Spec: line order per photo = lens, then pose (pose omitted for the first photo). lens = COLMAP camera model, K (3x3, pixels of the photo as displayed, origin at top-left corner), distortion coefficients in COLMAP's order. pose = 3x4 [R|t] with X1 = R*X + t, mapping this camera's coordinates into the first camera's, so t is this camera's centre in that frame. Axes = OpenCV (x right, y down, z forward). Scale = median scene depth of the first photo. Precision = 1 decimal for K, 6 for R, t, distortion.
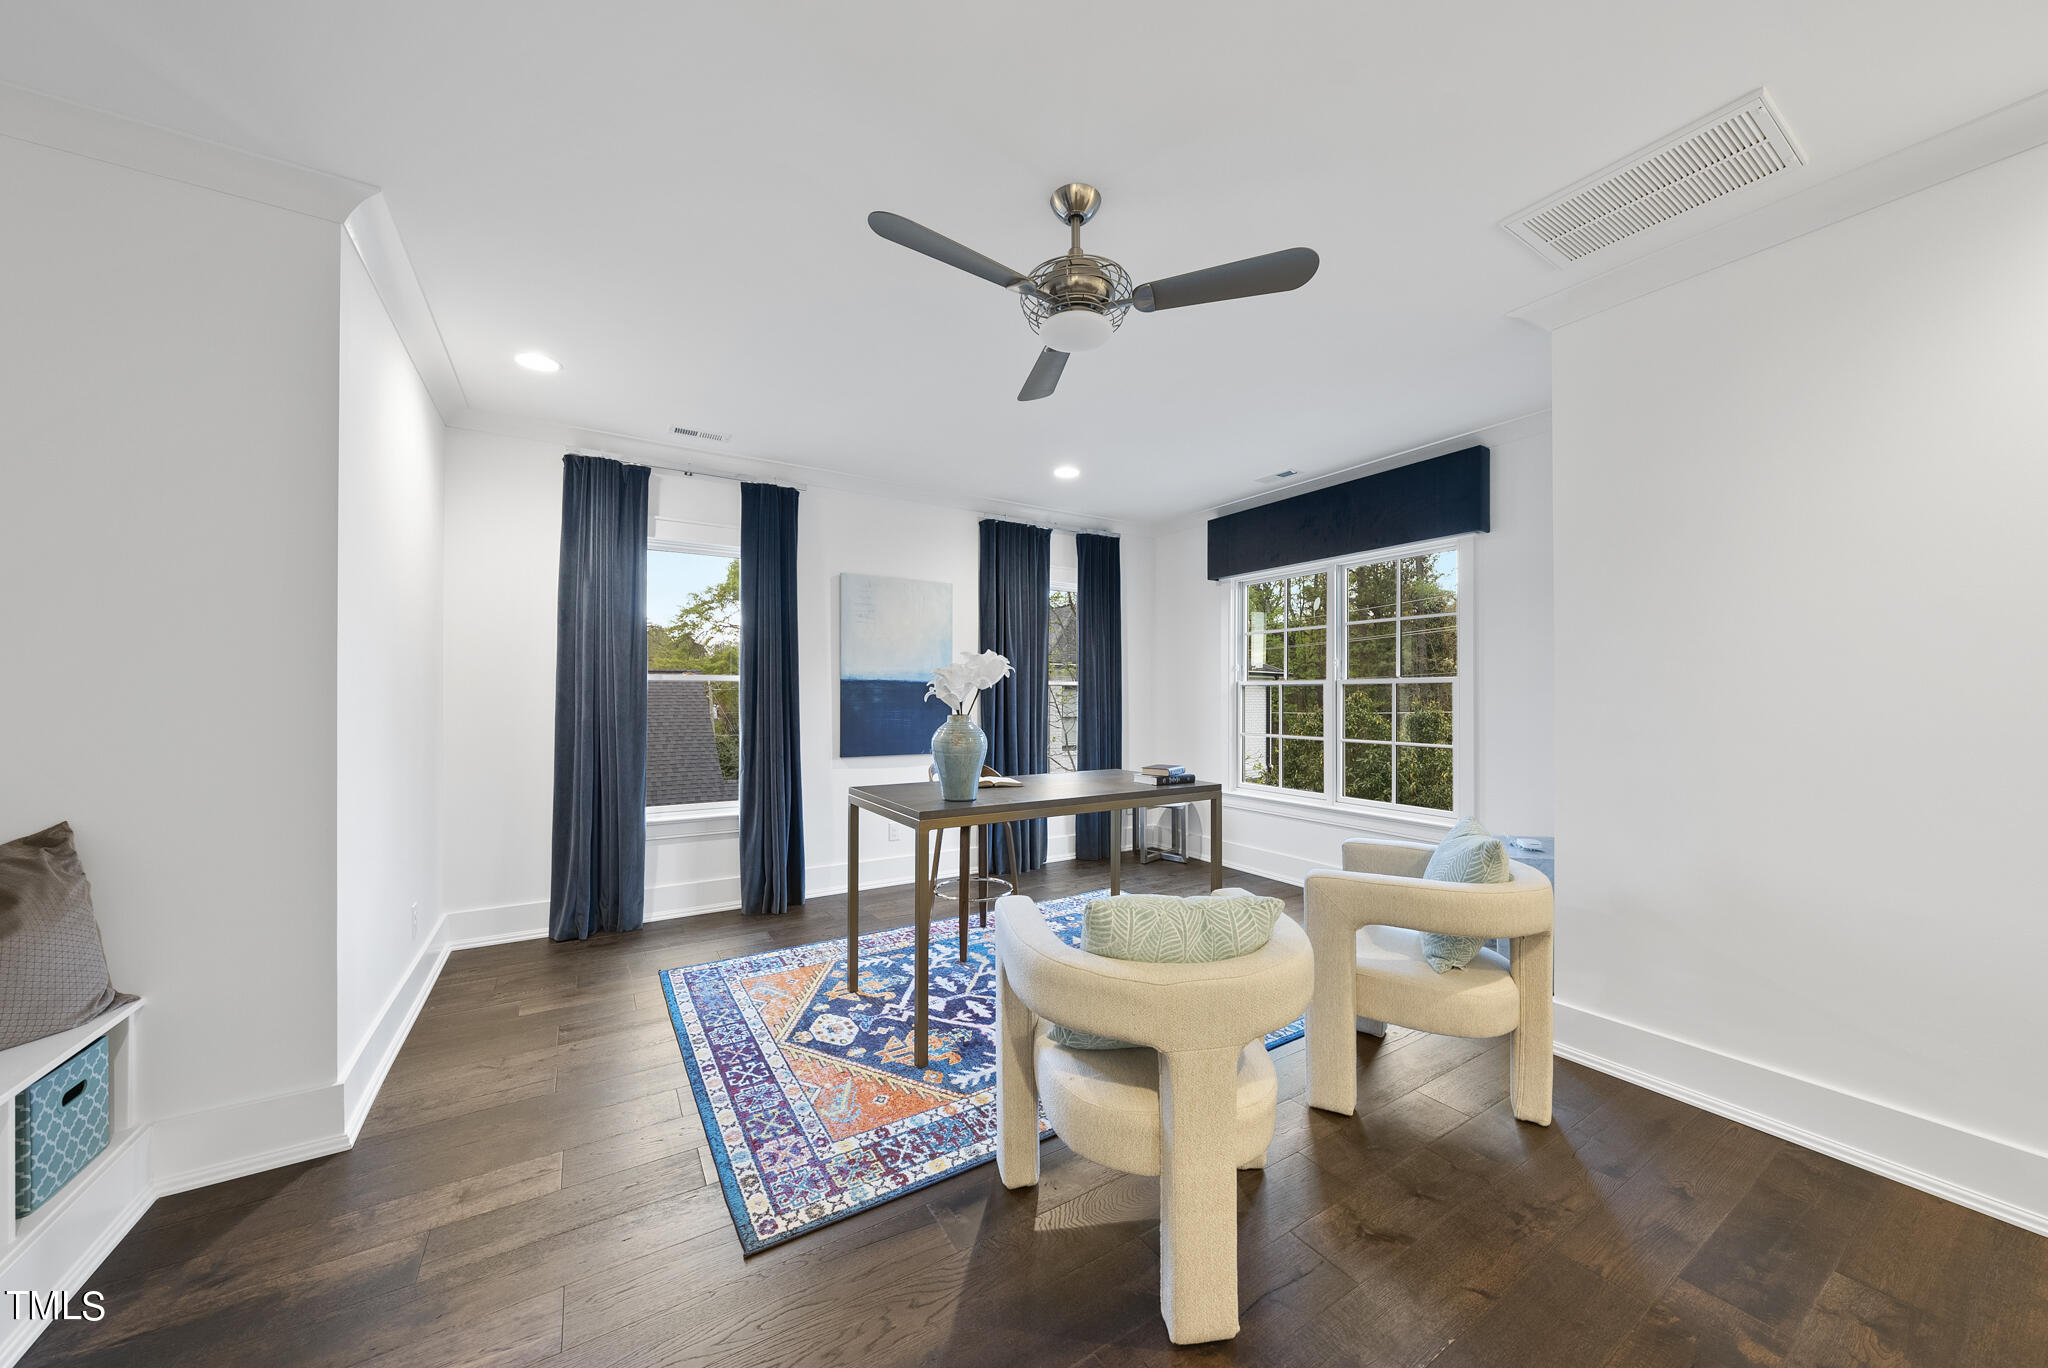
lens RADIAL K [[709.2, 0, 1028.2], [0, 709.2, 694.1], [0, 0, 1]] dist [0.000518, 0.000099]
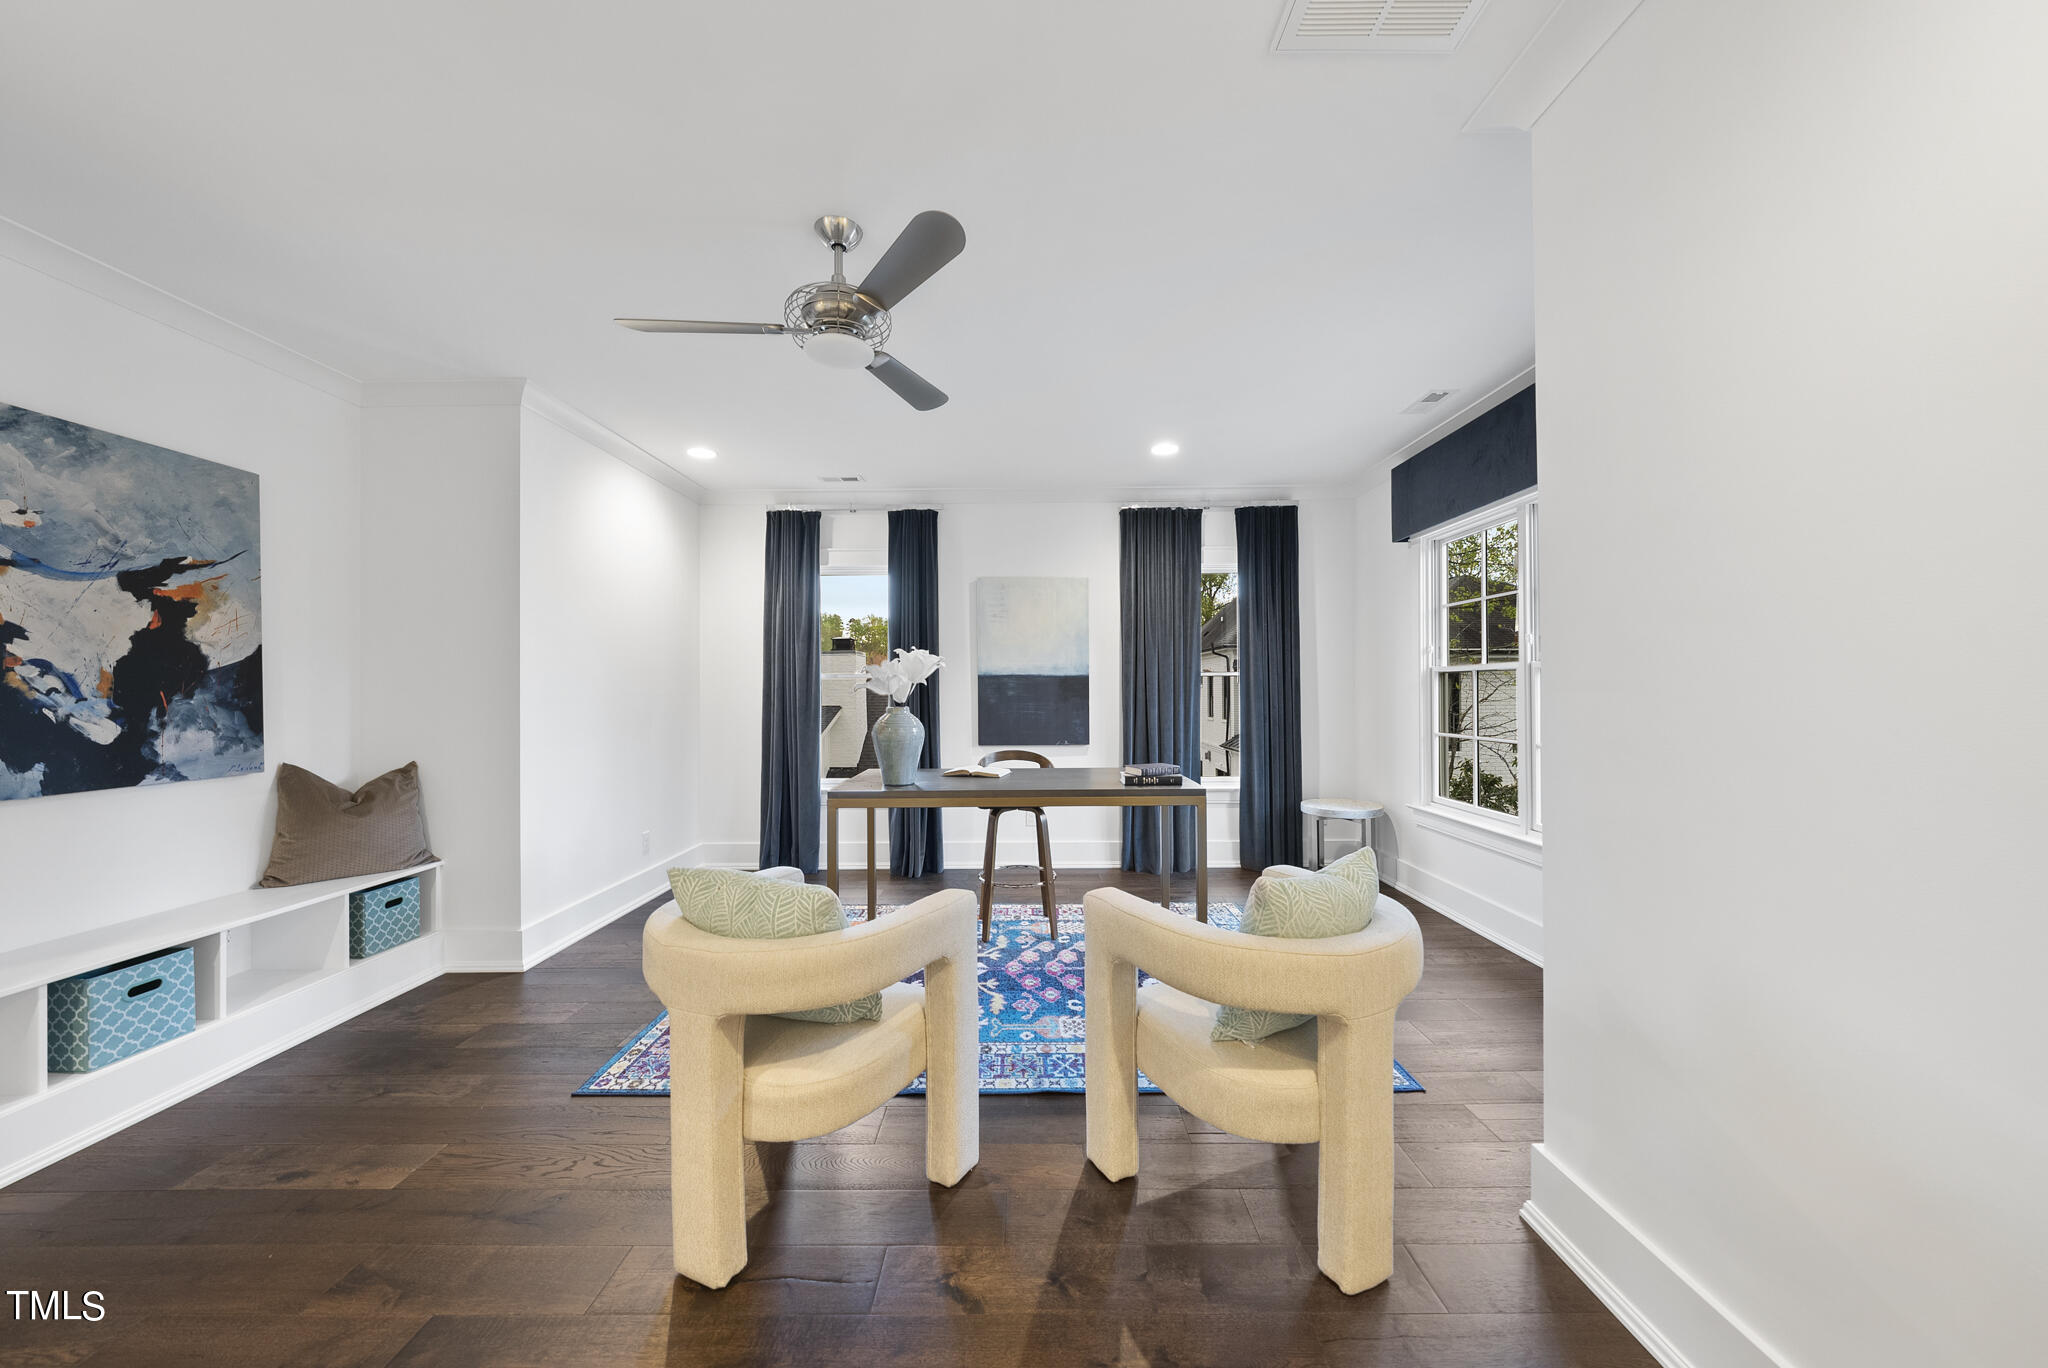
lens RADIAL K [[709.2, 0, 1027.2], [0, 709.2, 686.9], [0, 0, 1]] dist [0.000518, 0.000099]
pose [[0.841877, -0.010312, -0.539570, 0.456693], [0.010899, 0.999938, -0.002105, 0.001277], [0.539559, -0.004108, 0.841938, 0.127356]]
